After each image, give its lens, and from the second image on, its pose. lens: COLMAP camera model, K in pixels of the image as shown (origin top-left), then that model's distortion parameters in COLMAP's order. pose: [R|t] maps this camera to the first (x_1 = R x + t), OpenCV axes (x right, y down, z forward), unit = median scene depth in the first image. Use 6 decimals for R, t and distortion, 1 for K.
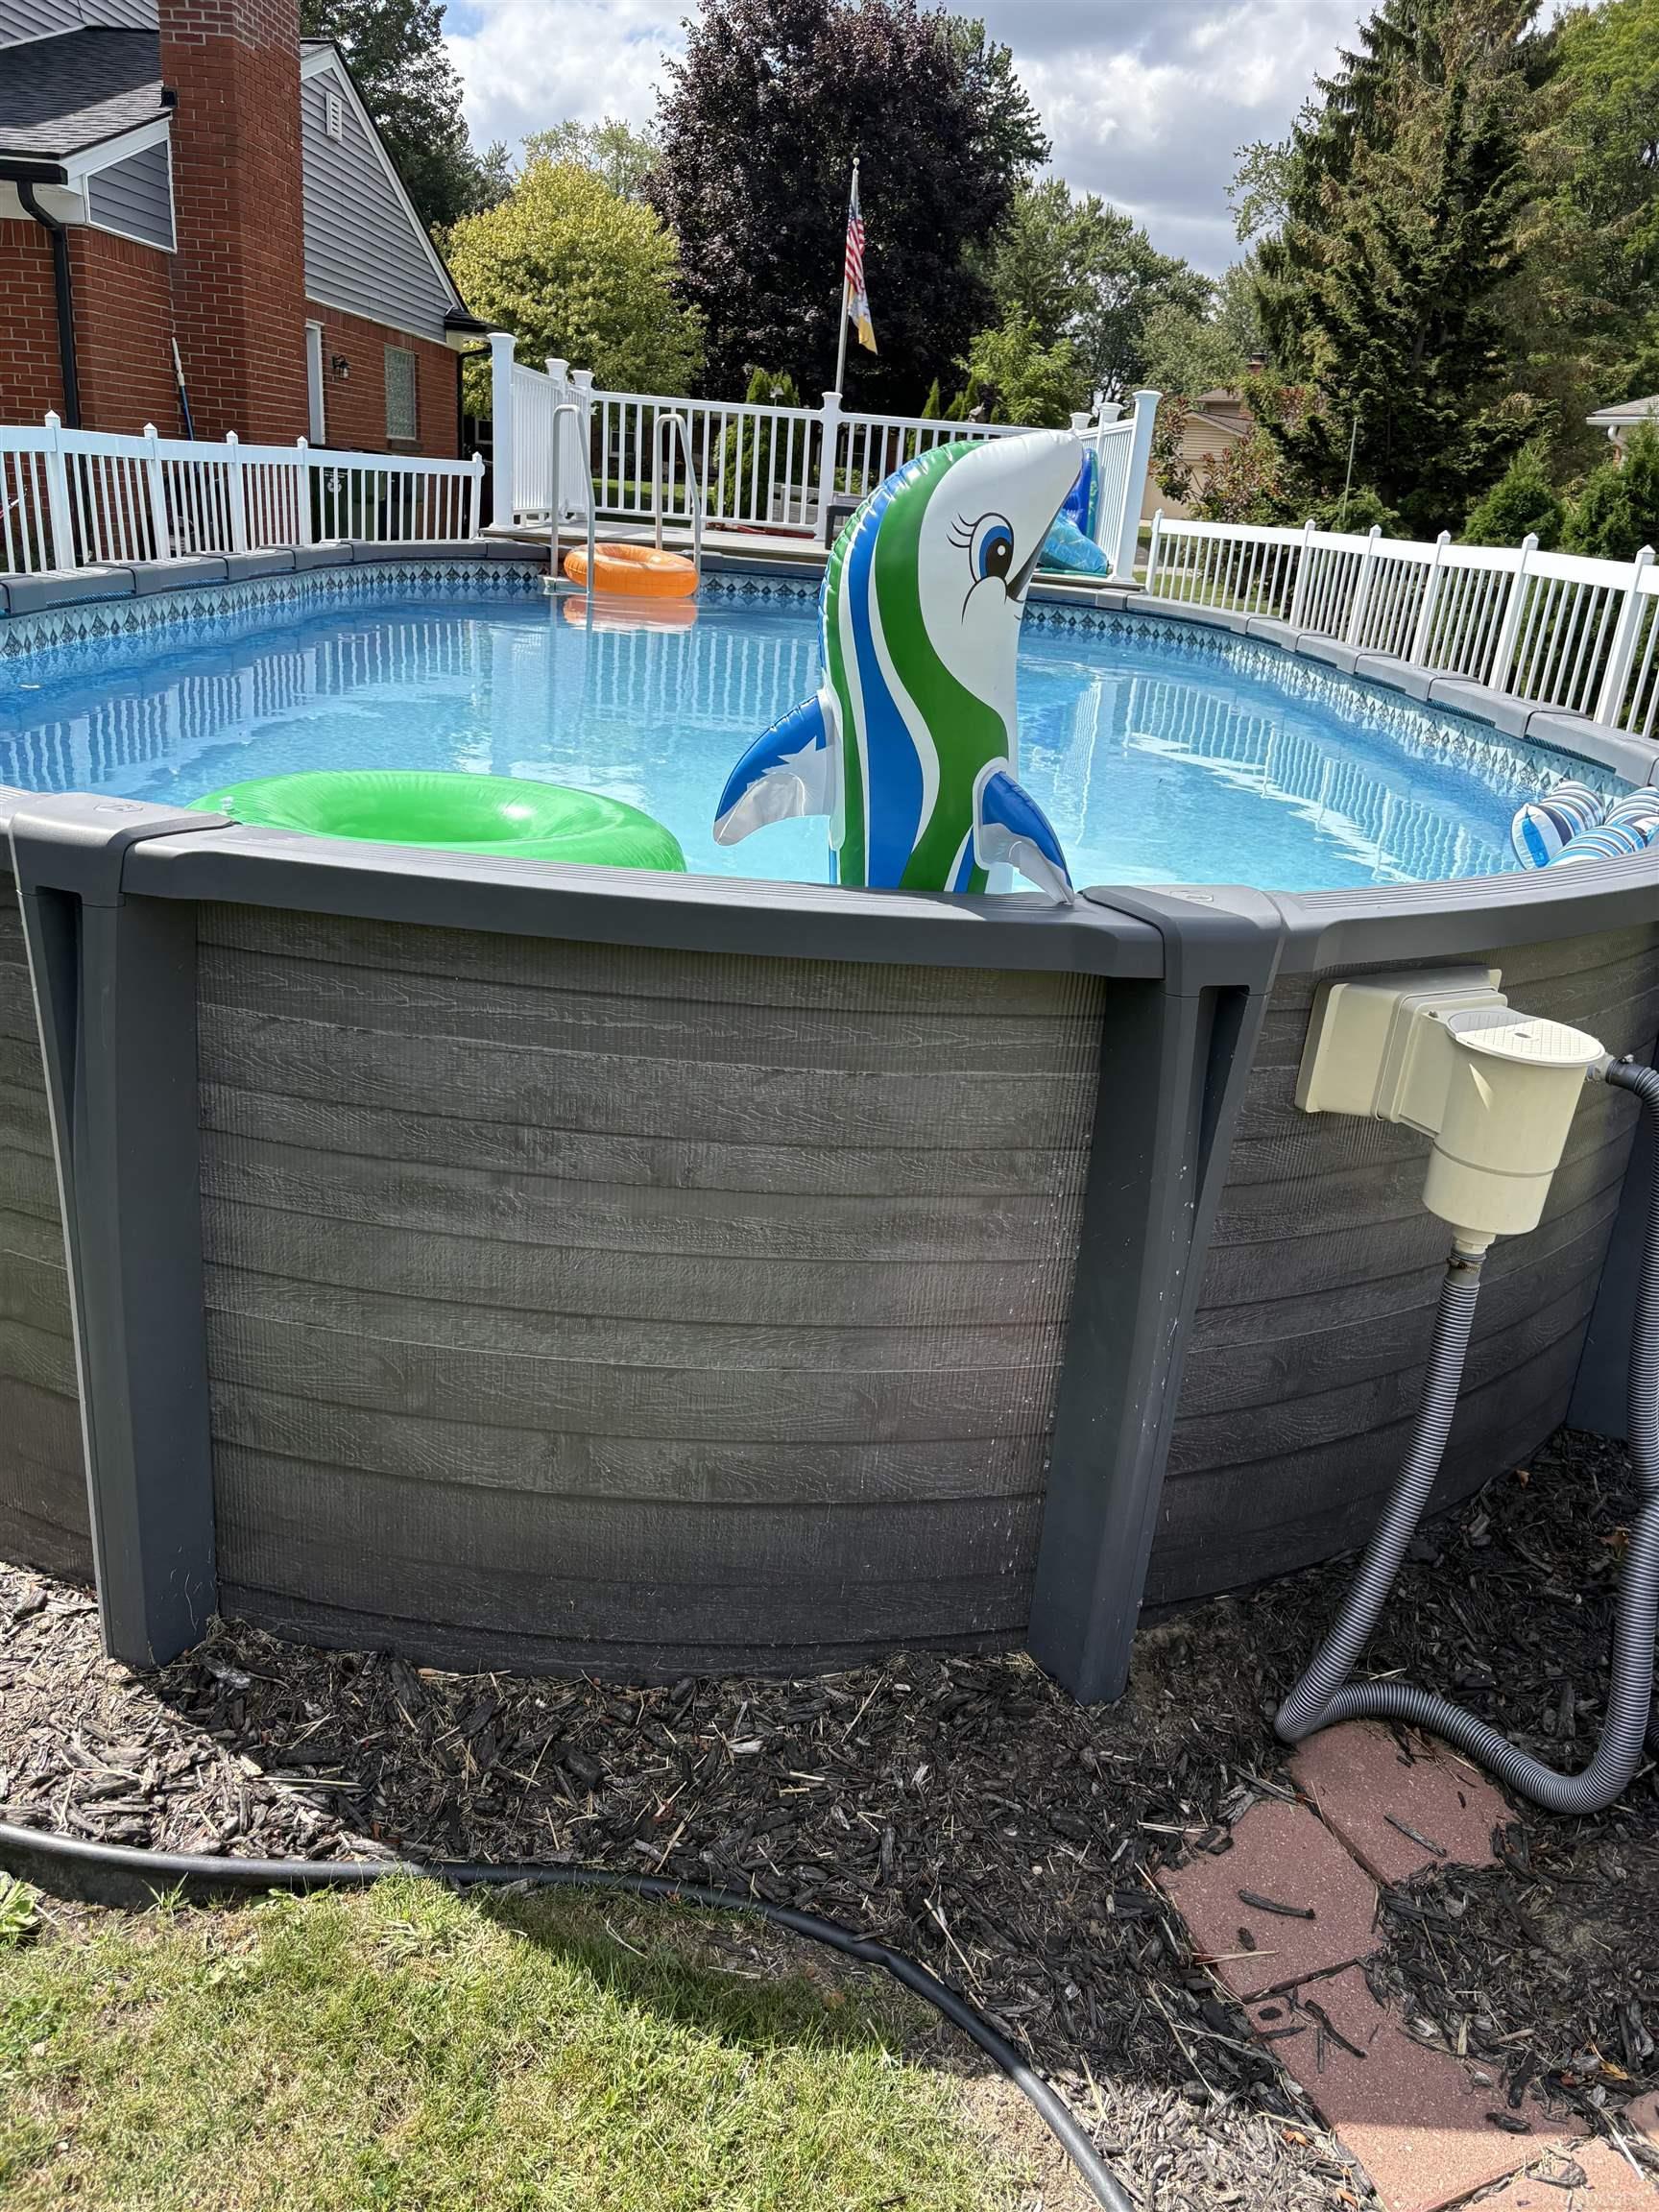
lens RADIAL K [[1677.5, 0, 847.6], [0, 1677.5, 1137.3], [0, 0, 1]] dist [0.067289, -0.081369]
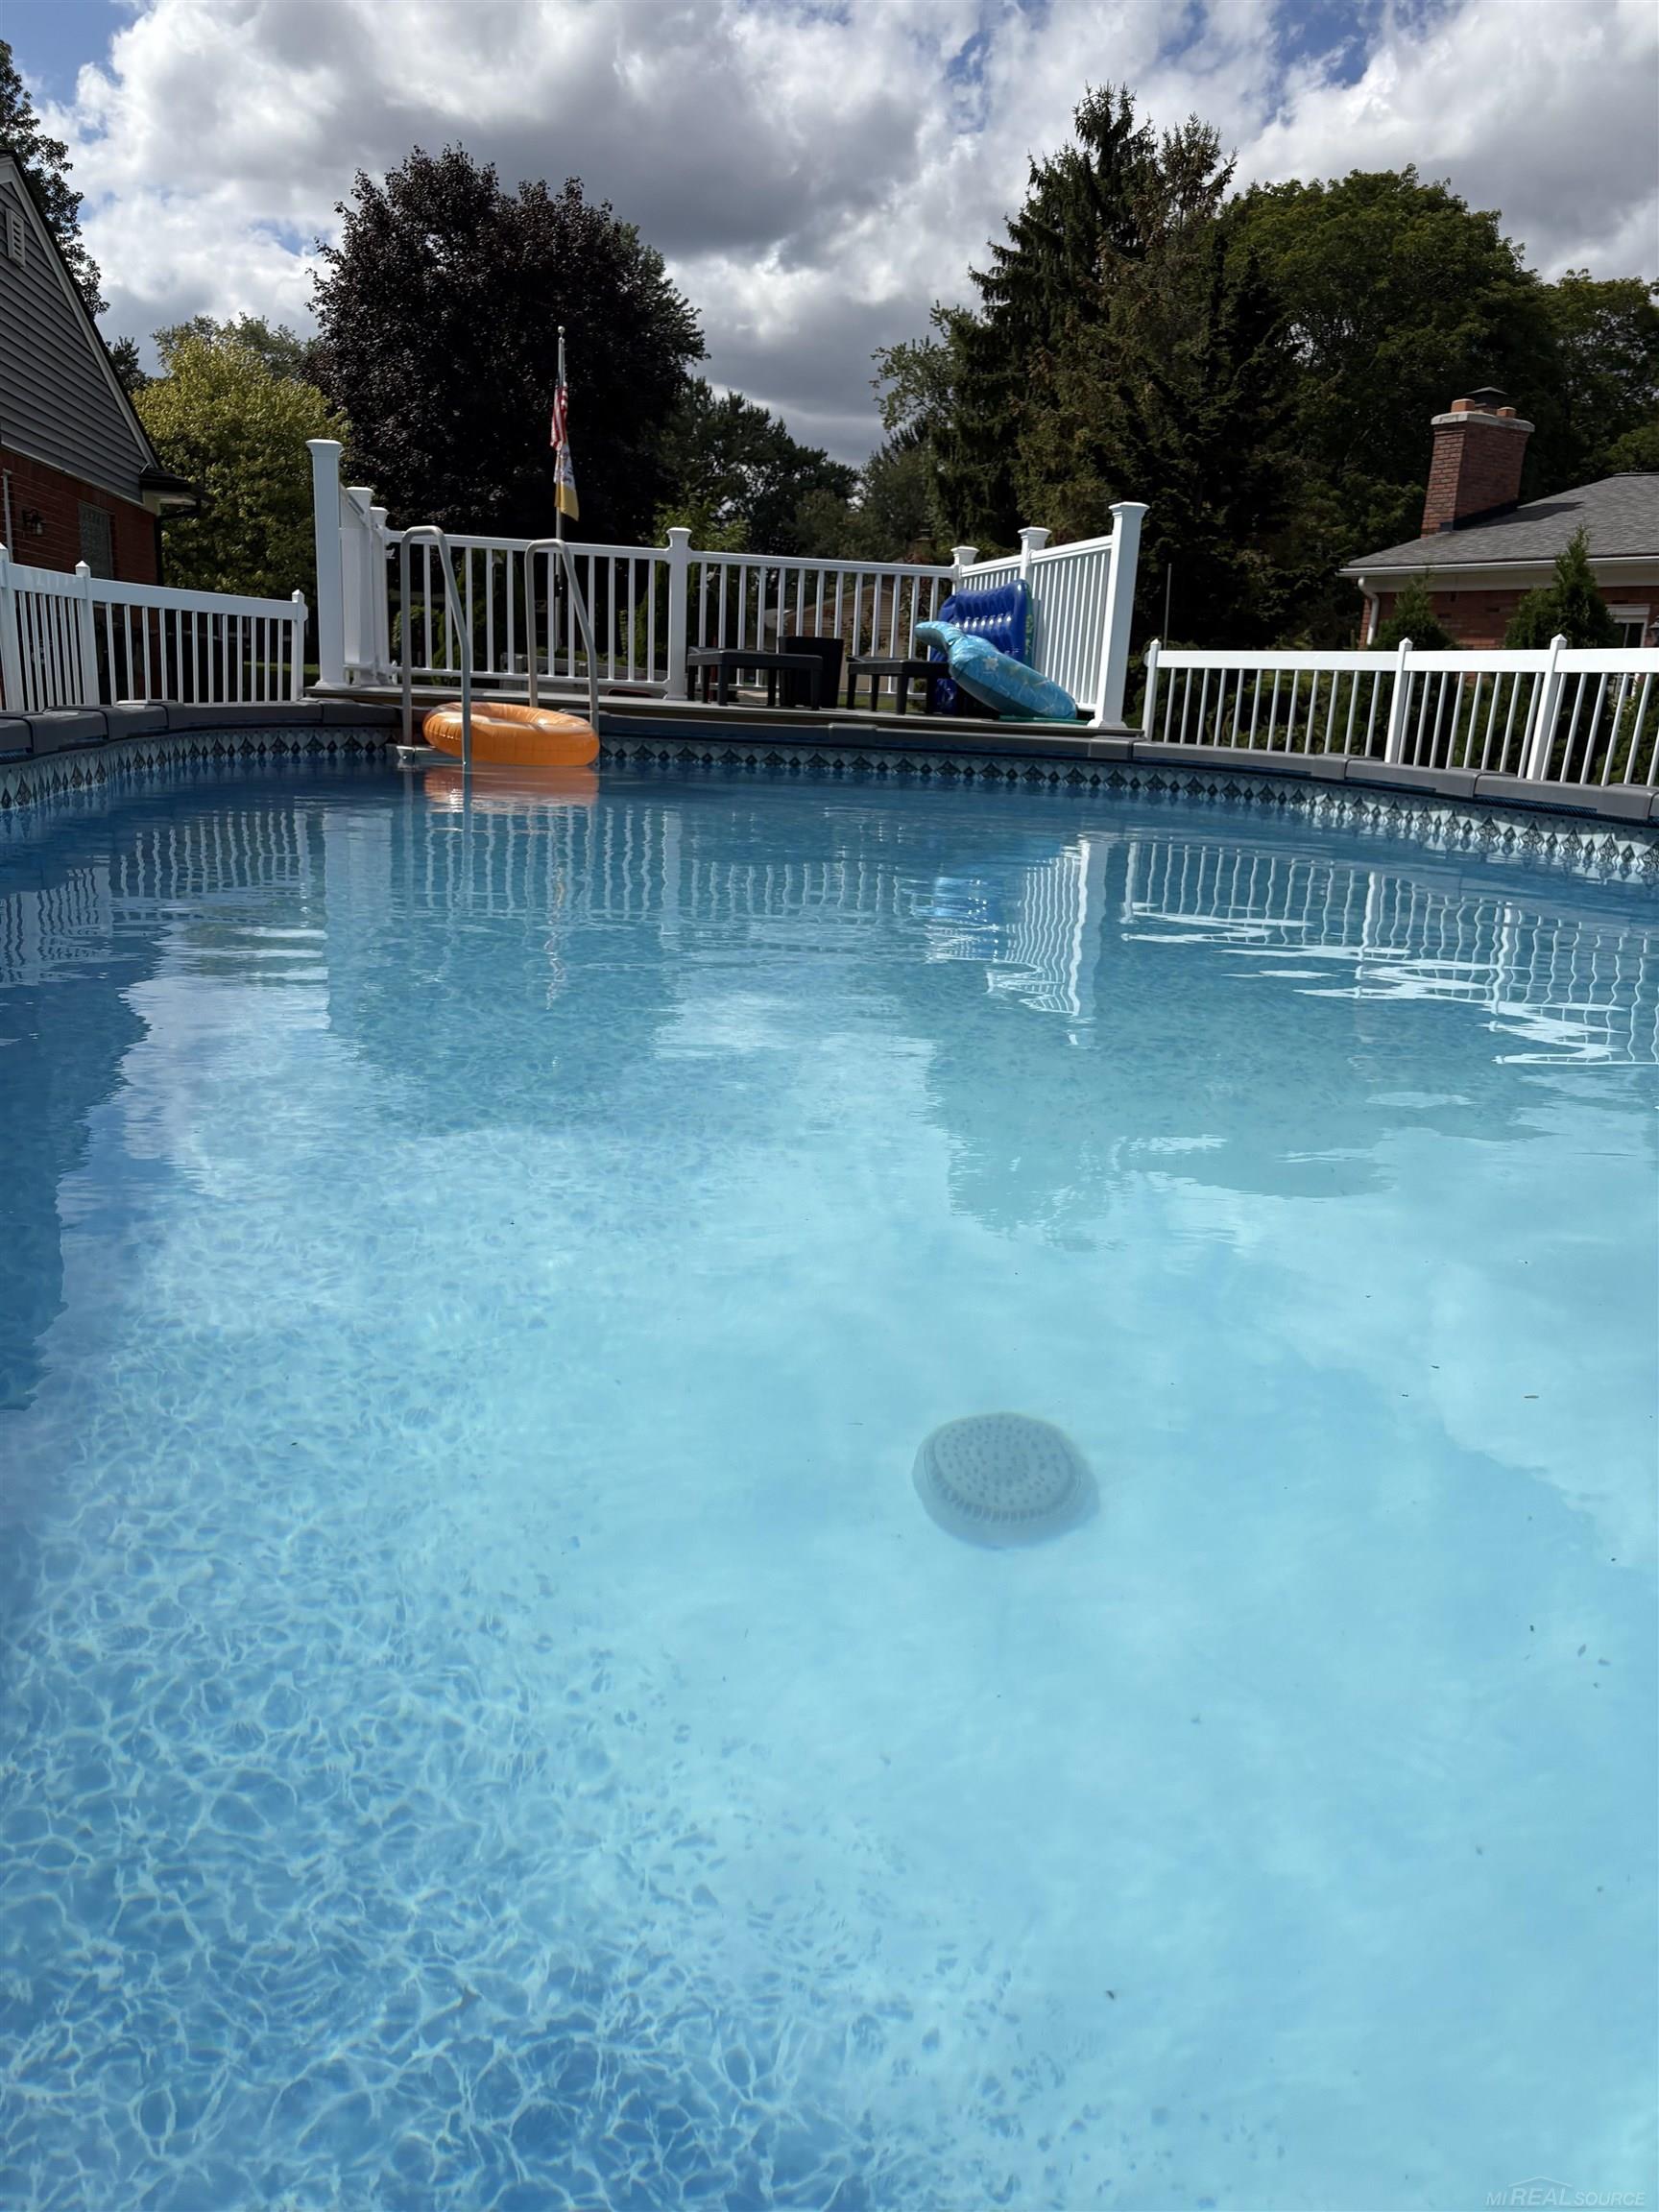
lens RADIAL K [[1687.4, 0, 829.5], [0, 1687.4, 1106.0], [0, 0, 1]] dist [0.067934, 0.000923]
pose [[0.983568, -0.069832, 0.166486, -0.063814], [0.087913, 0.990703, -0.103823, -0.034379], [-0.157688, 0.116753, 0.980563, 0.110917]]
